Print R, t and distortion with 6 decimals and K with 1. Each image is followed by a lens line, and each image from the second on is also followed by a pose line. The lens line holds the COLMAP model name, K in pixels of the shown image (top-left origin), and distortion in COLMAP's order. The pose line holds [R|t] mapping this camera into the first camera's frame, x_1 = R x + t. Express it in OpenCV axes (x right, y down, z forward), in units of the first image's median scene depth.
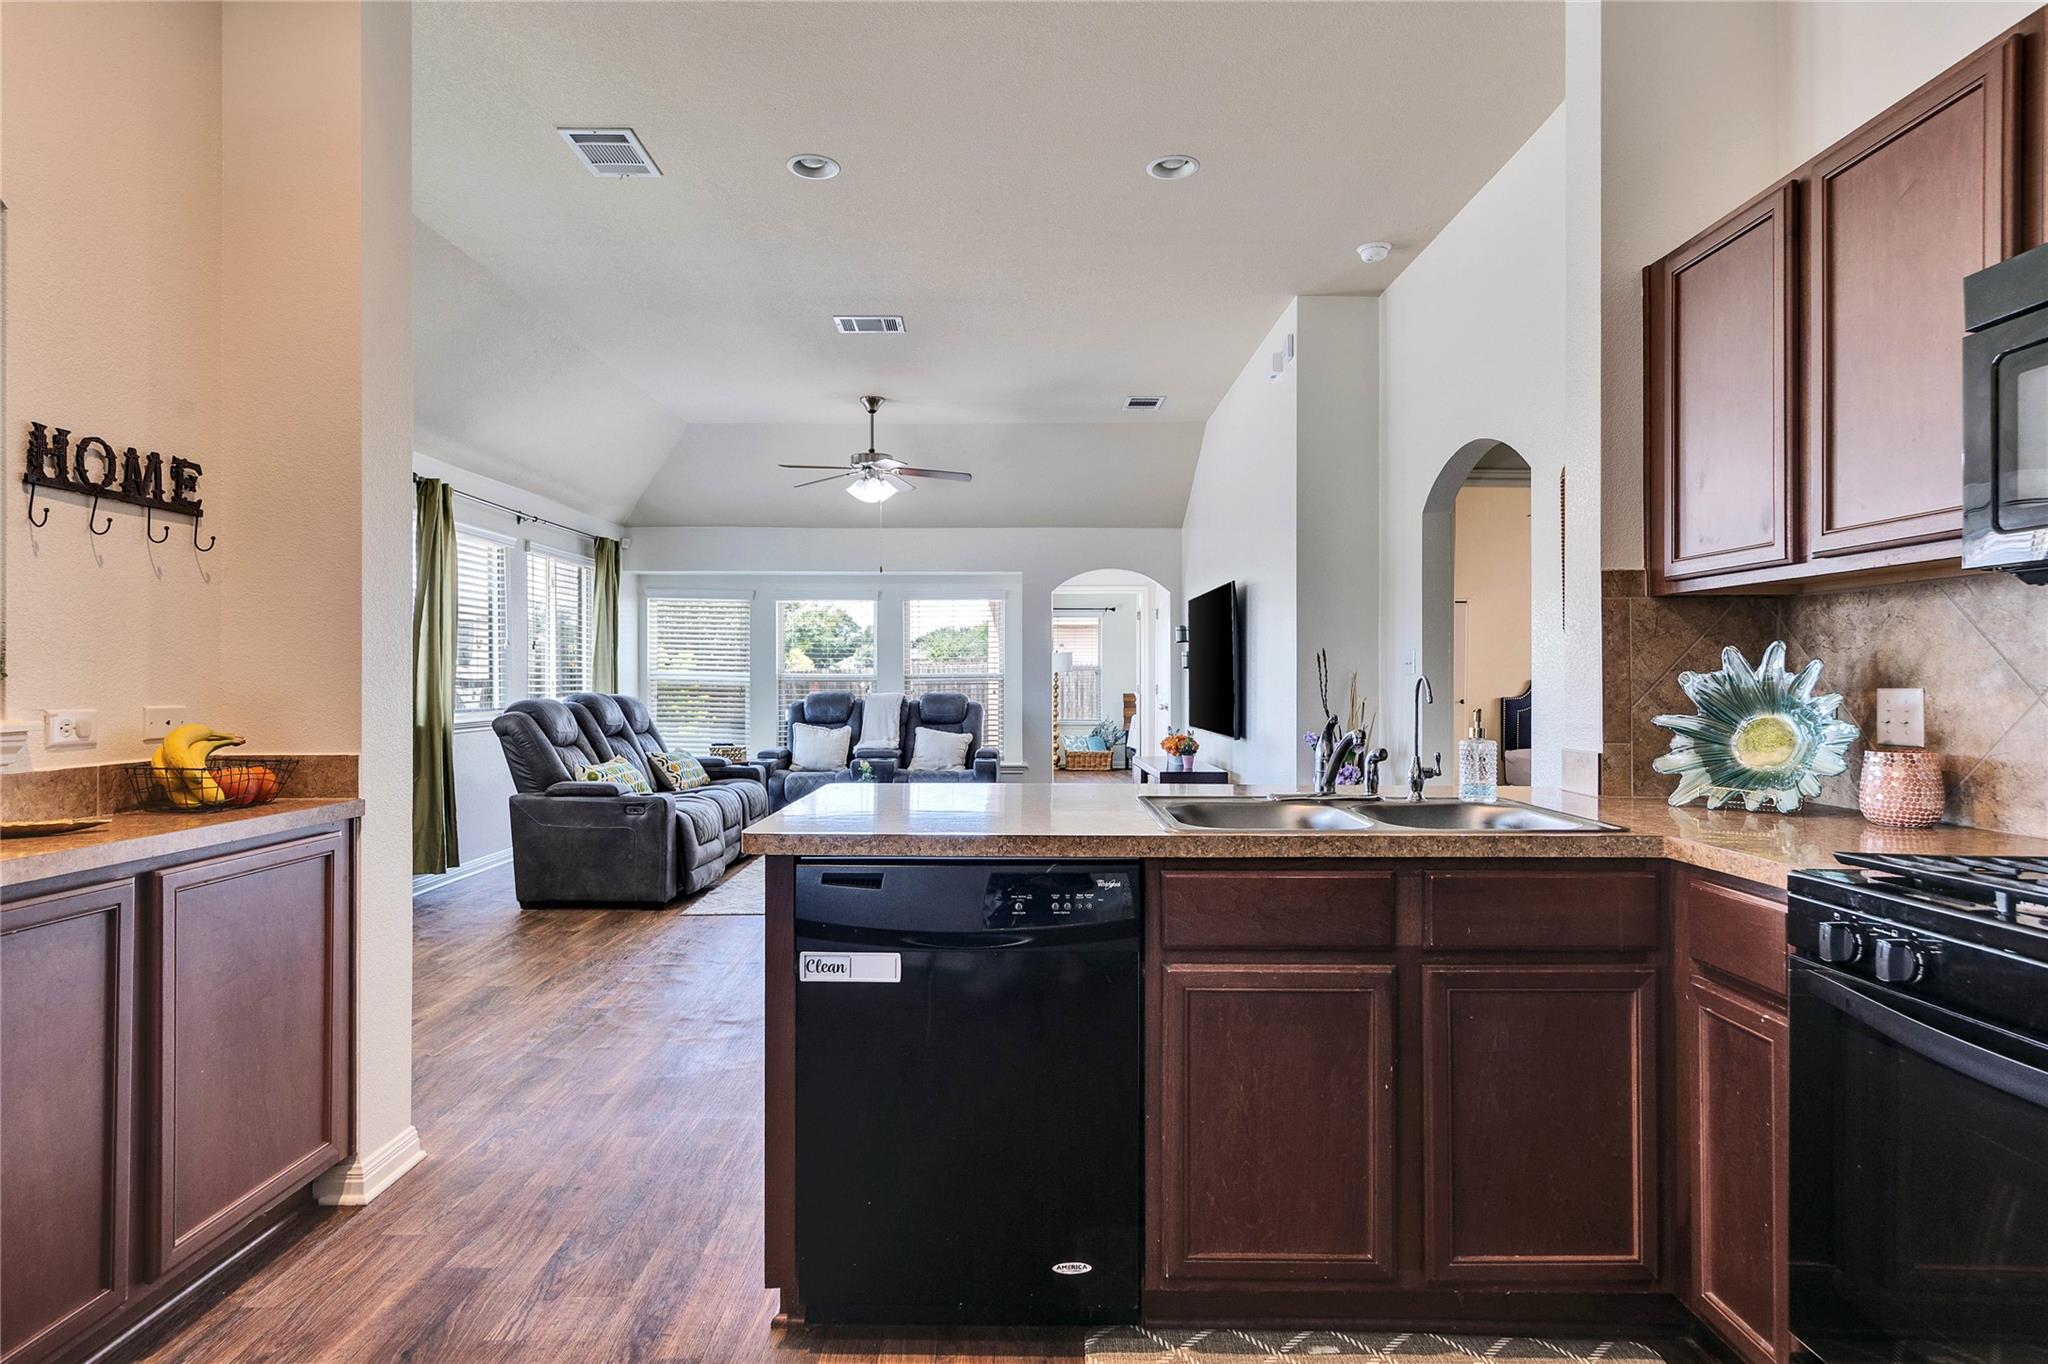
lens RADIAL K [[1096.1, 0, 1027.0], [0, 1096.1, 674.5], [0, 0, 1]] dist [0.016105, -0.000051]
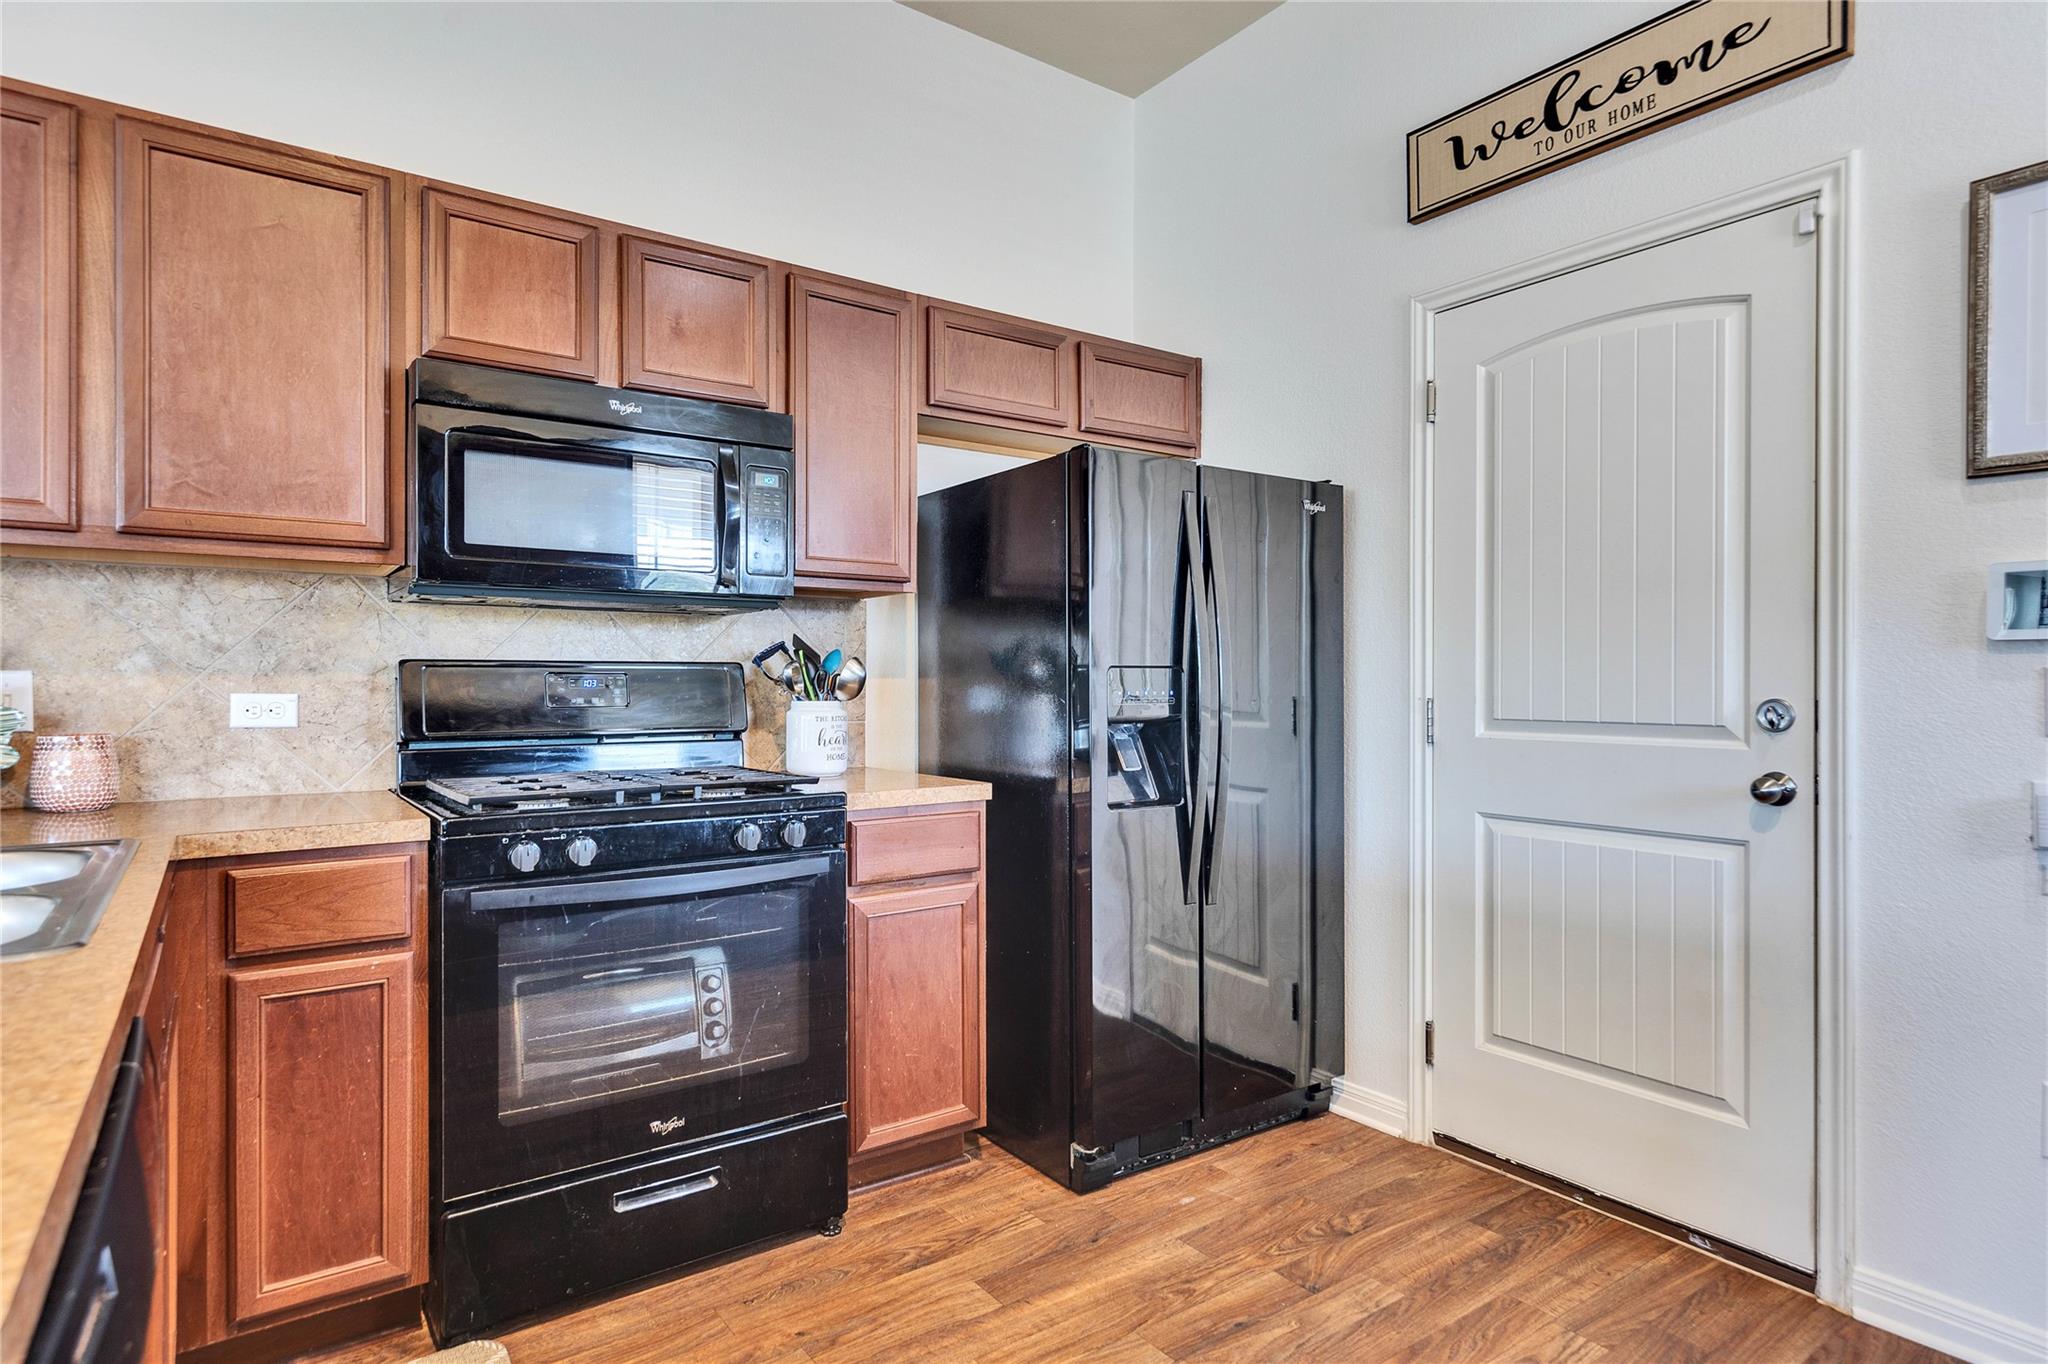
lens RADIAL K [[1111.4, 0, 1024.0], [0, 1111.4, 682.0], [0, 0, 1]] dist [0.012187, -0.000083]
pose [[-0.571774, -0.000494, 0.820411, -0.255658], [-0.004191, 0.999989, -0.002319, 0.011260], [-0.820400, -0.004764, -0.571770, 0.451567]]
